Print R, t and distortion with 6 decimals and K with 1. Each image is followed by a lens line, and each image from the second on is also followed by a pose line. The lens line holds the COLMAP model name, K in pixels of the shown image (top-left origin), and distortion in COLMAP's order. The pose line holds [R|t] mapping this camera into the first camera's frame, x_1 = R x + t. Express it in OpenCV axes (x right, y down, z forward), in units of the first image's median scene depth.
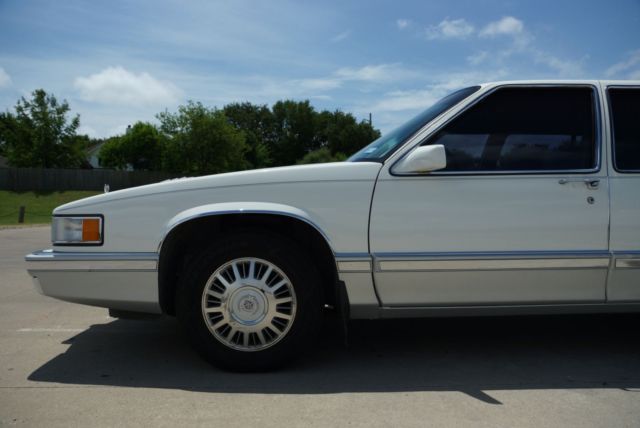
lens RADIAL K [[510.9, 0, 325.6], [0, 510.9, 211.2], [0, 0, 1]] dist [-0.091666, 0.081805]
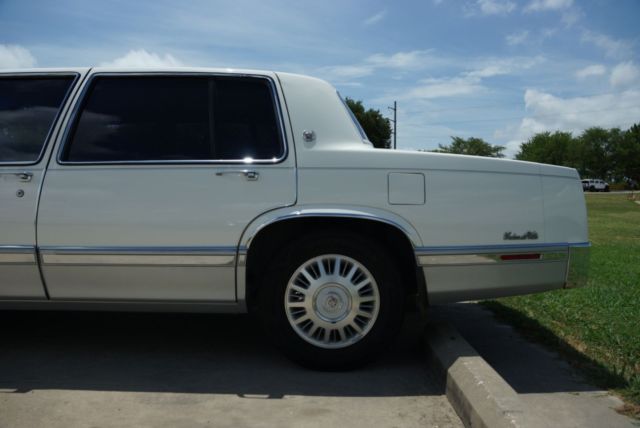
lens RADIAL K [[510.9, 0, 319.3], [0, 510.9, 213.7], [0, 0, 1]] dist [-0.091666, 0.081805]
pose [[0.998048, 0.012828, -0.061126, 1.041666], [-0.011141, 0.999550, 0.027862, -0.014737], [0.061455, -0.027127, 0.997741, 0.061527]]
